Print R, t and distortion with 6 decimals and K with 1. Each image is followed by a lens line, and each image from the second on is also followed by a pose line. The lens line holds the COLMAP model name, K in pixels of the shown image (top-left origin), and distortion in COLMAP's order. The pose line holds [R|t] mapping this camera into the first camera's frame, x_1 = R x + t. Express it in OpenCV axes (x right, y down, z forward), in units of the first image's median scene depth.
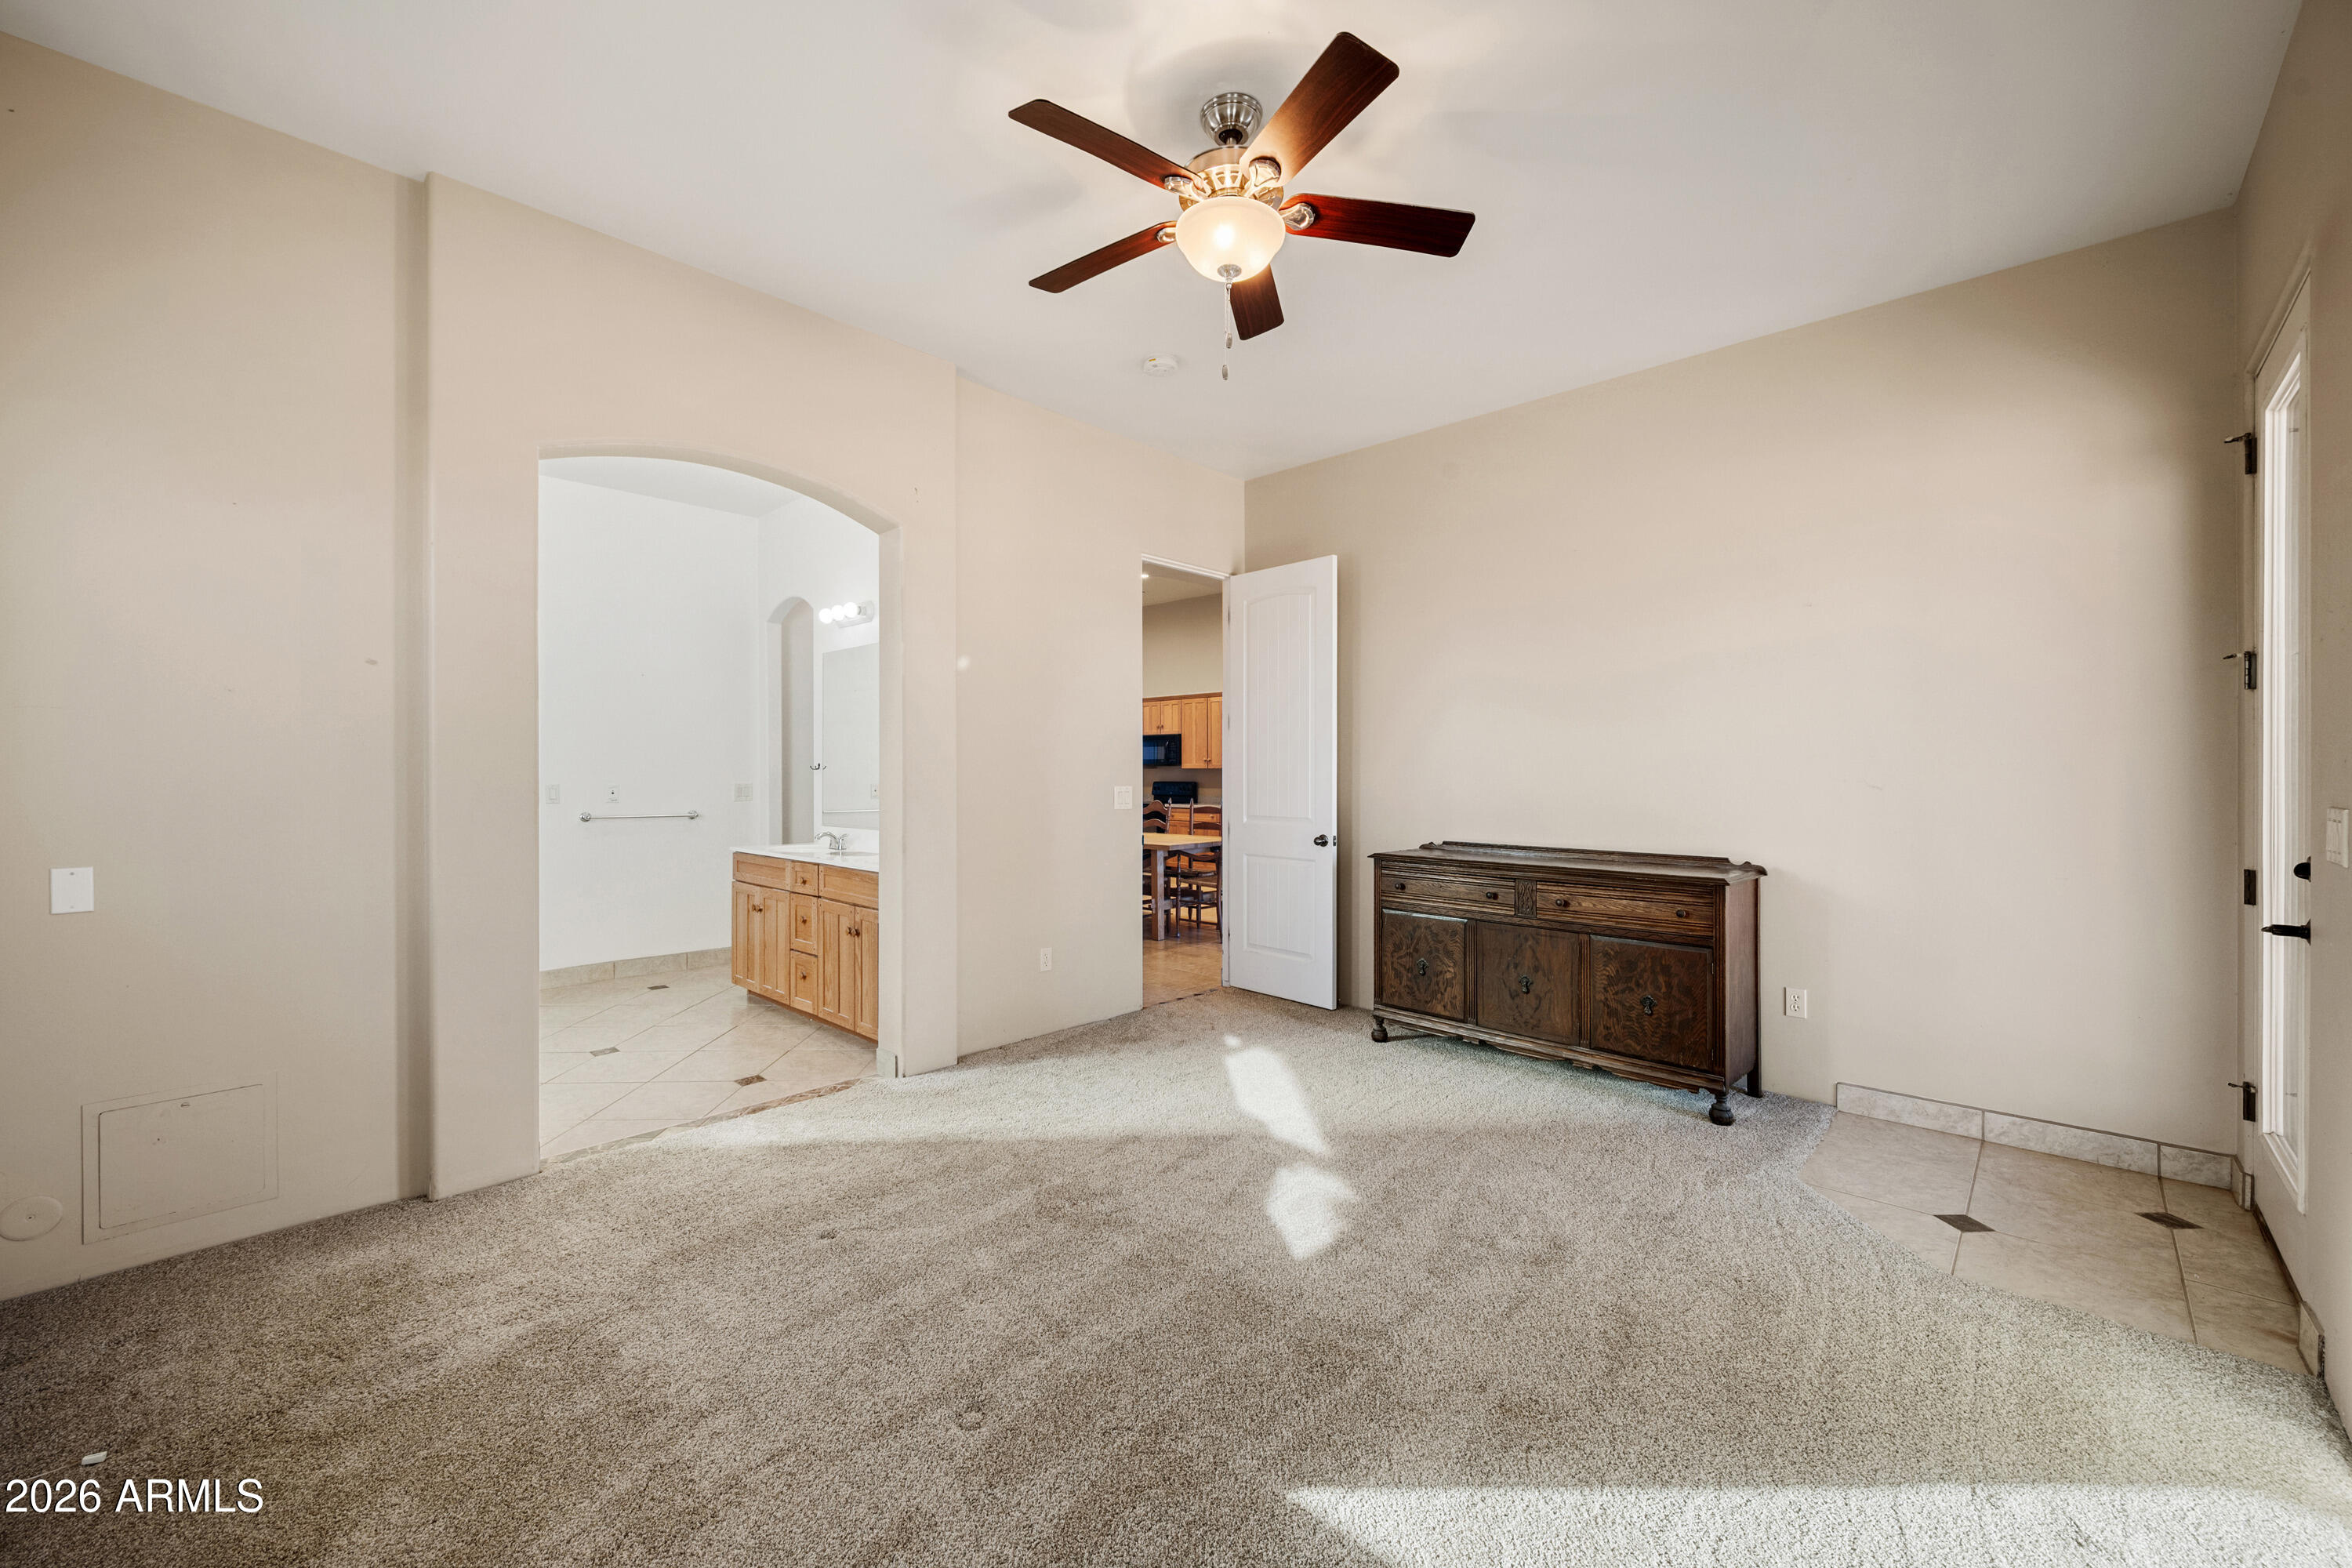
lens RADIAL K [[921.9, 0, 1173.4], [0, 921.9, 780.9], [0, 0, 1]] dist [-0.000093, 0.000573]
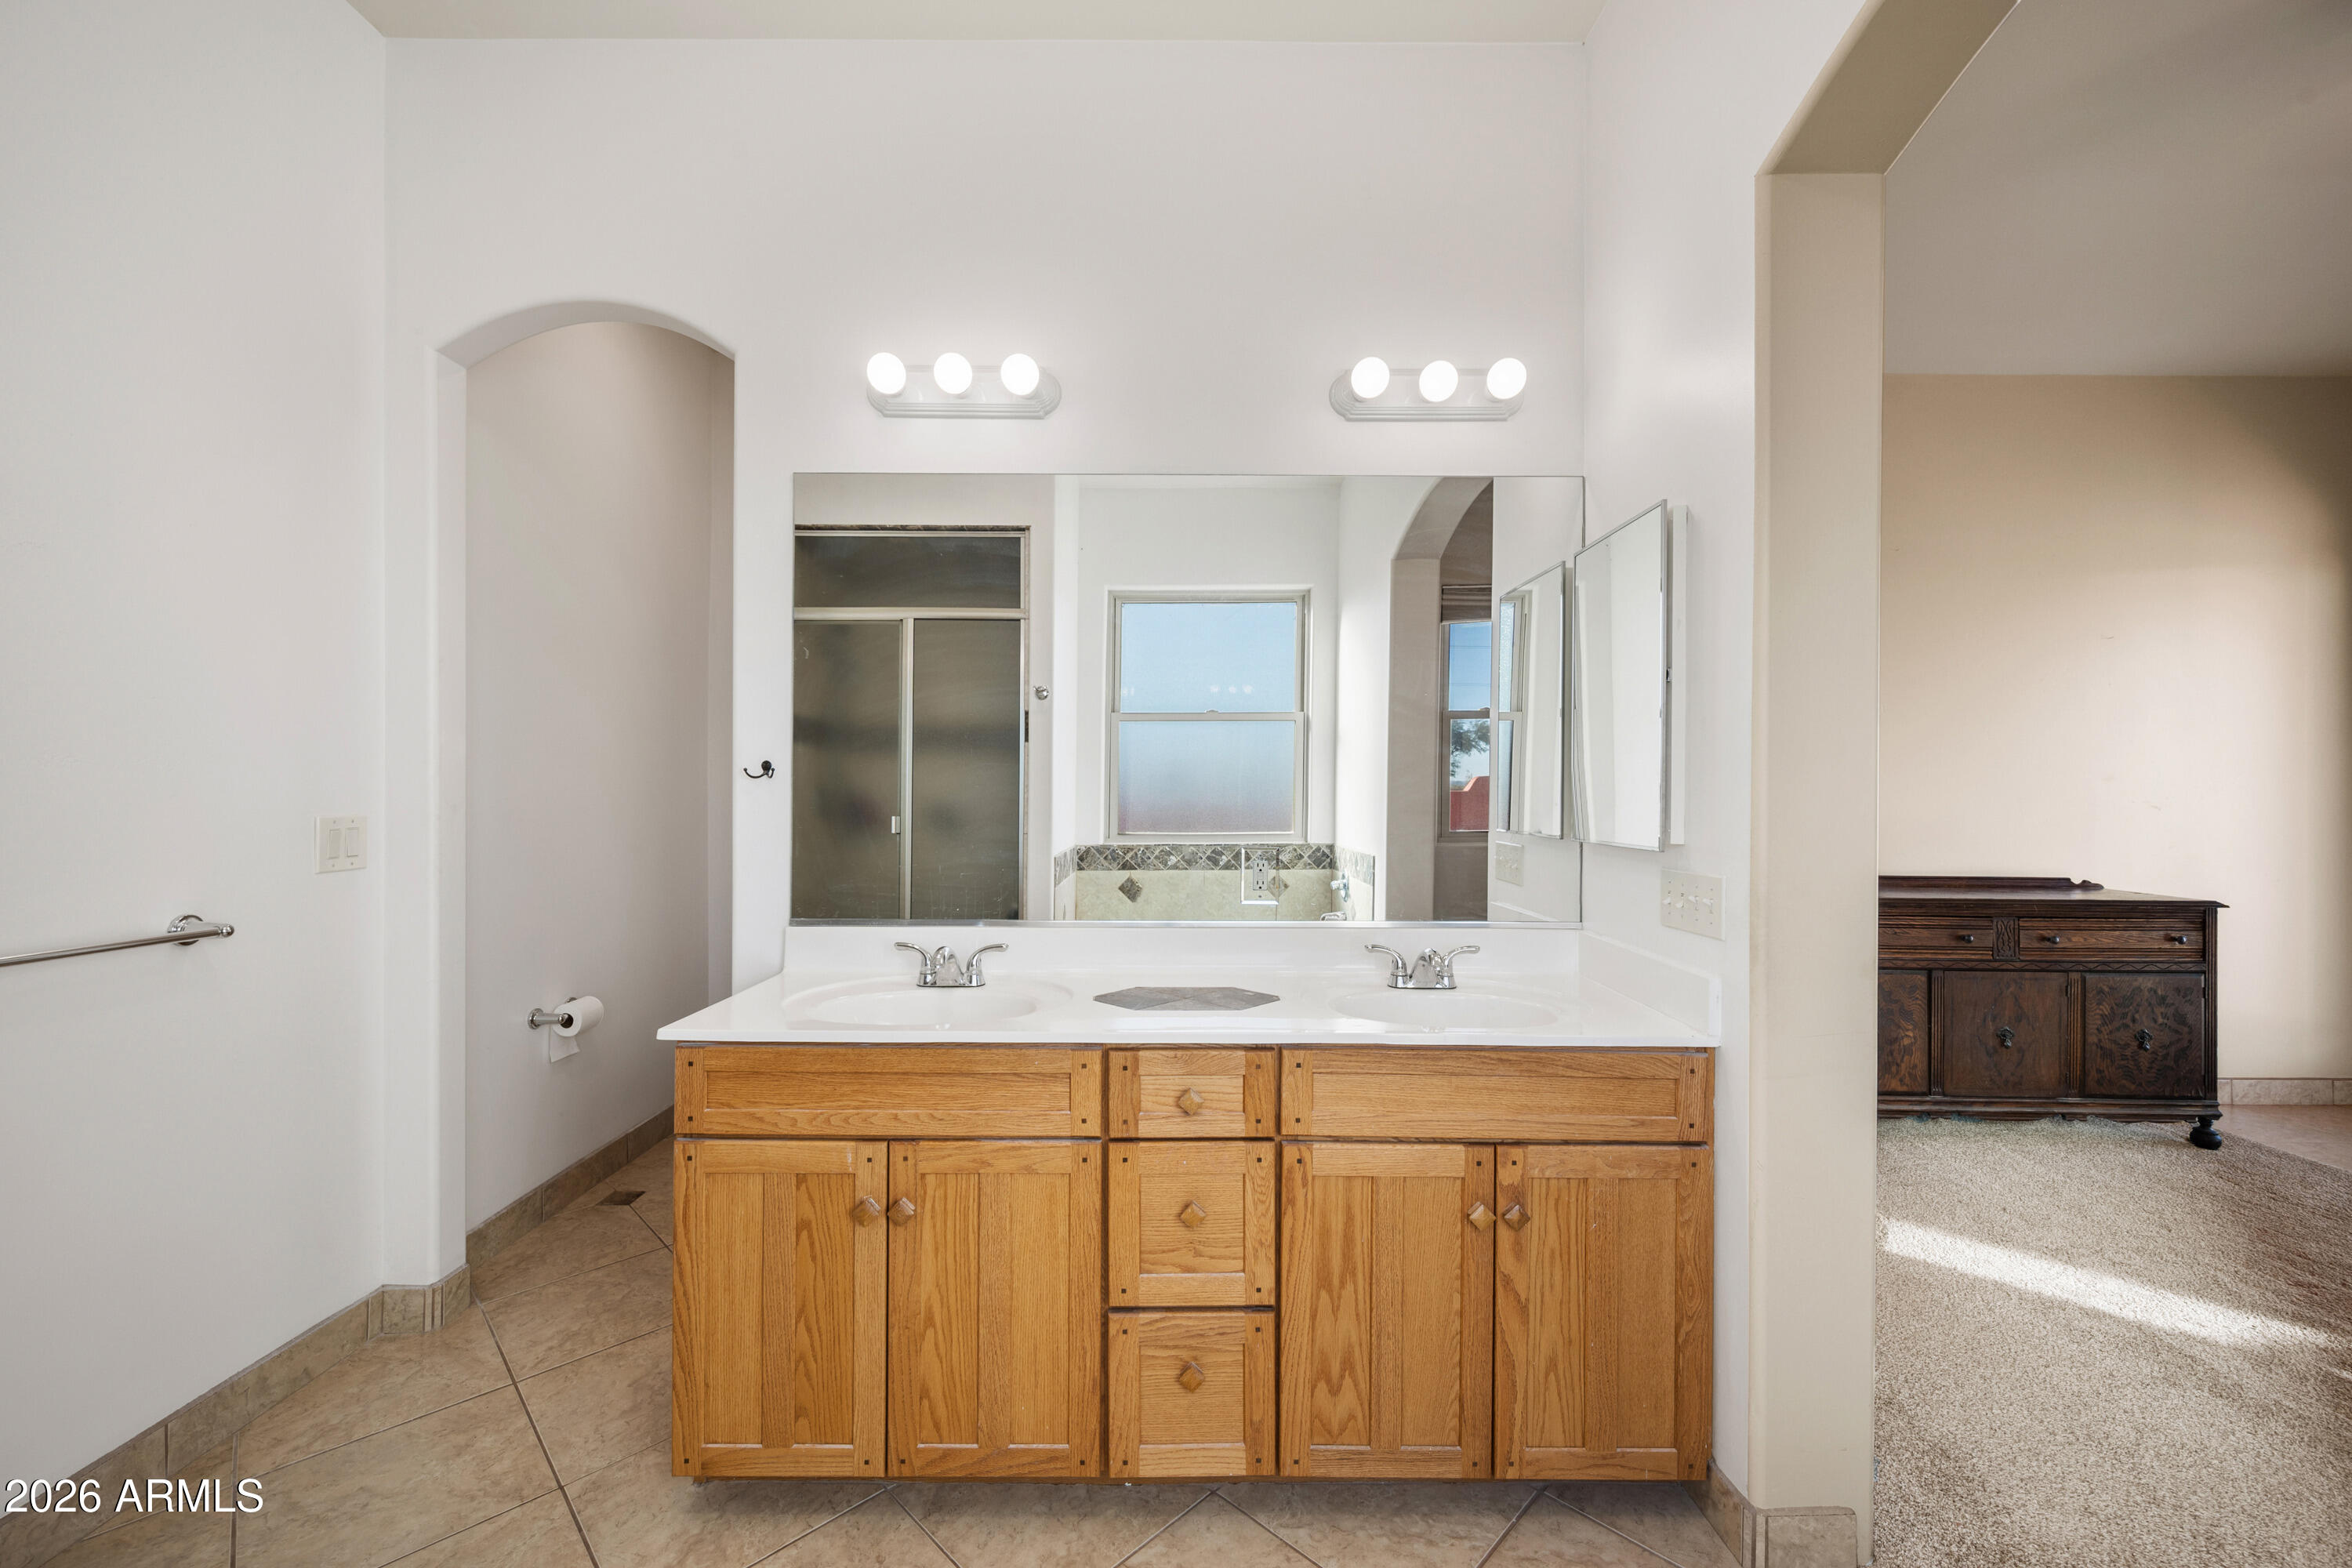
lens RADIAL K [[921.9, 0, 1176.0], [0, 921.9, 788.3], [0, 0, 1]] dist [-0.000093, 0.000573]
pose [[0.717449, 0.004786, 0.696595, -0.826241], [-0.002496, 0.999988, -0.004299, -0.009661], [-0.696607, 0.001346, 0.717452, 0.964468]]
